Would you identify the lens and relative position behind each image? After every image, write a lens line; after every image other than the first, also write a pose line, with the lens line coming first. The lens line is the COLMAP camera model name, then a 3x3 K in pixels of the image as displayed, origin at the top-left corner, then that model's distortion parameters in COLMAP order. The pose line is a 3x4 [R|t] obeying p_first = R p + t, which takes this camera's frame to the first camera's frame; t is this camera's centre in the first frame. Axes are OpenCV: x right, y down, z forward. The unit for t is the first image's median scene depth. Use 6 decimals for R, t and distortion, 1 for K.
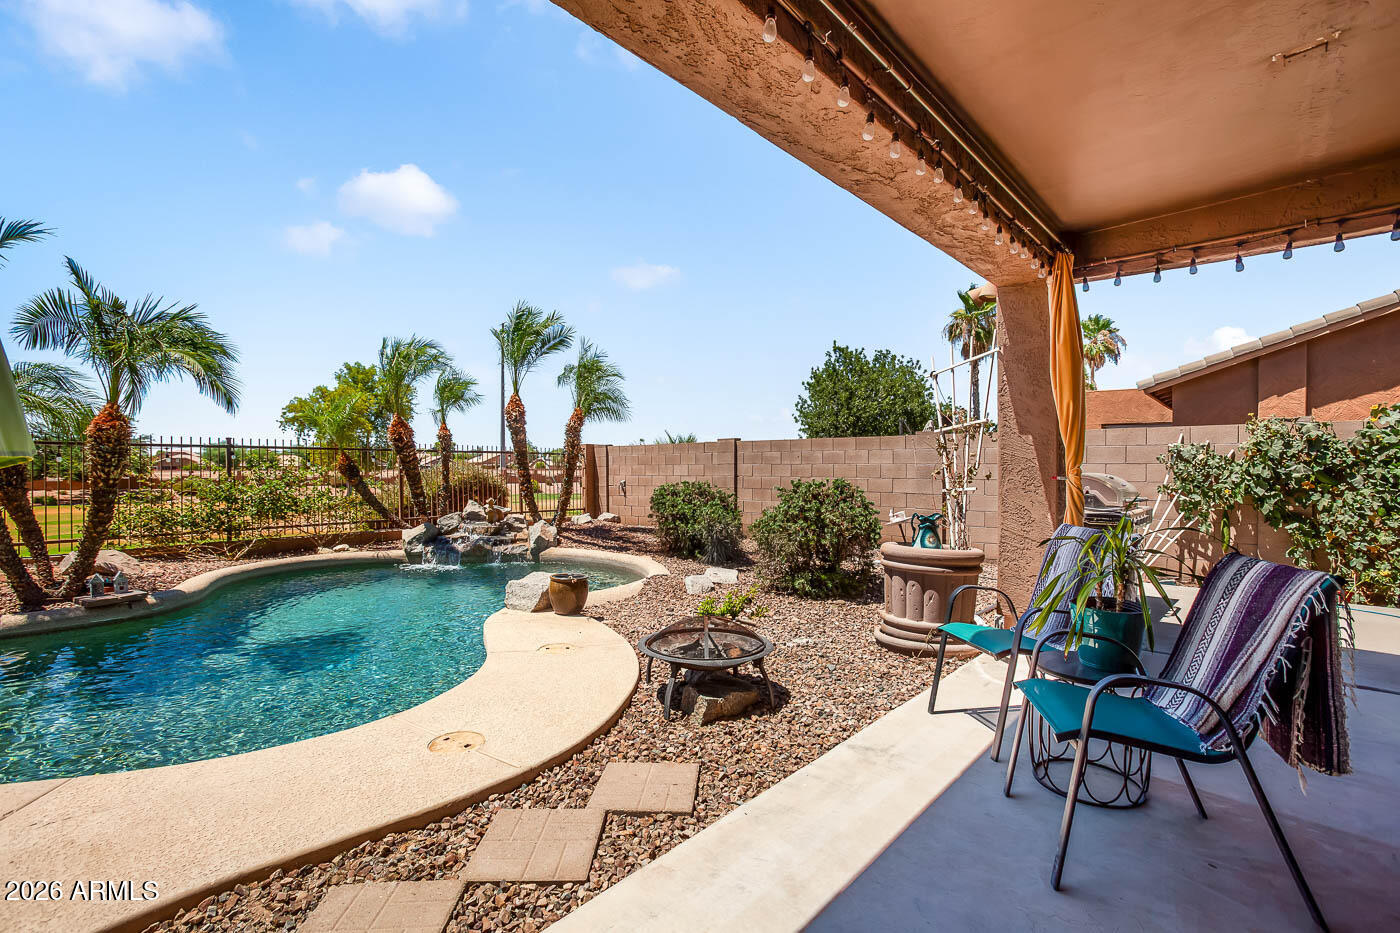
lens RADIAL K [[639.0, 0, 700.0], [0, 639.0, 466.5], [0, 0, 1]] dist [0.010743, 0.000735]
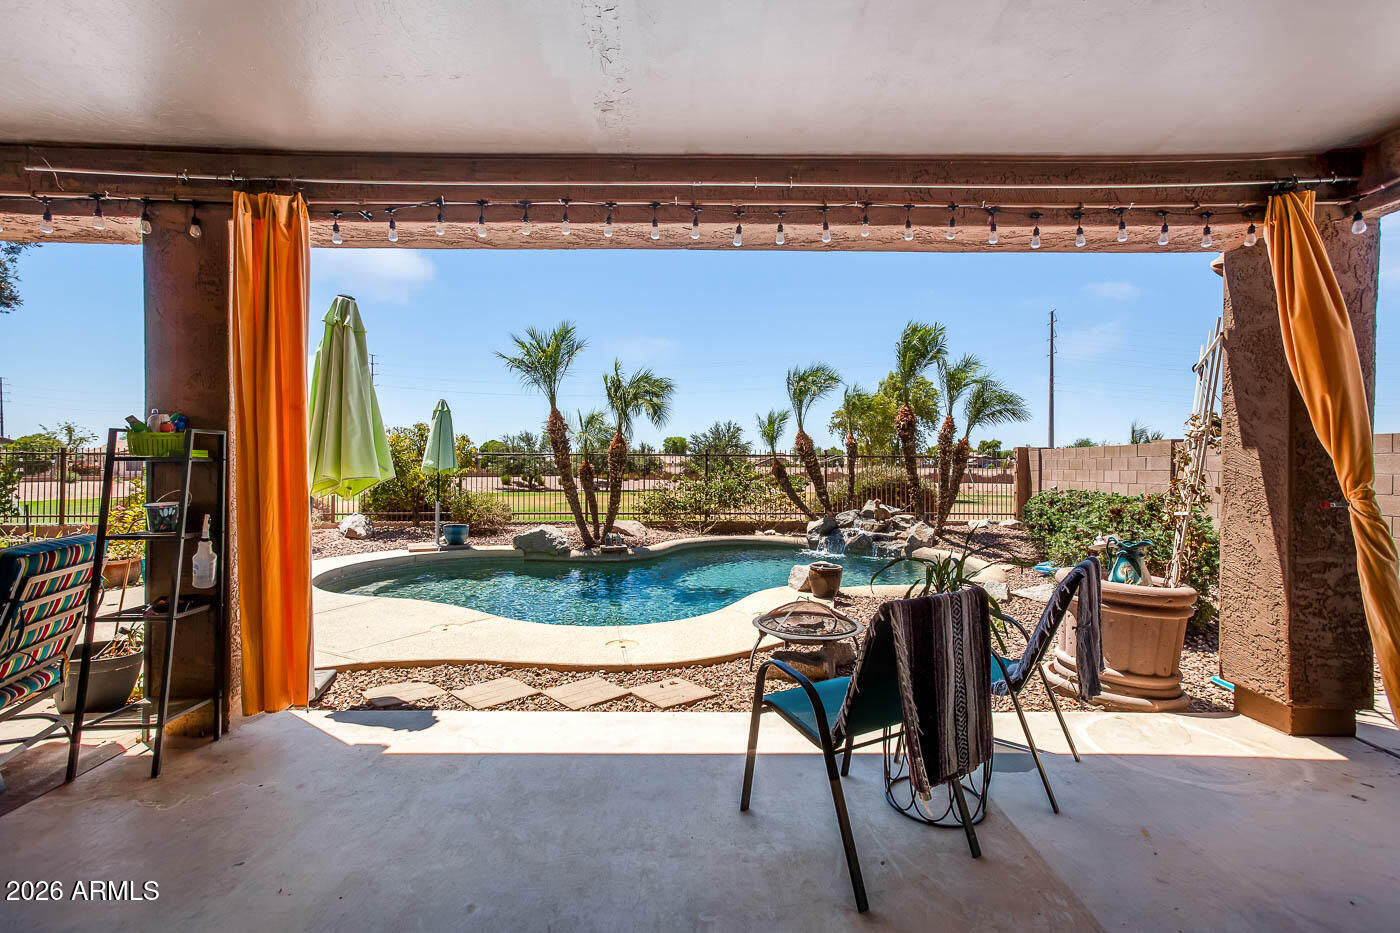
lens RADIAL K [[639.0, 0, 700.0], [0, 639.0, 466.5], [0, 0, 1]] dist [0.010743, 0.000735]
pose [[0.669907, 0.002097, -0.742442, 0.324878], [0.001924, 0.999988, 0.004561, -0.015033], [0.742443, -0.004484, 0.669894, 0.008160]]
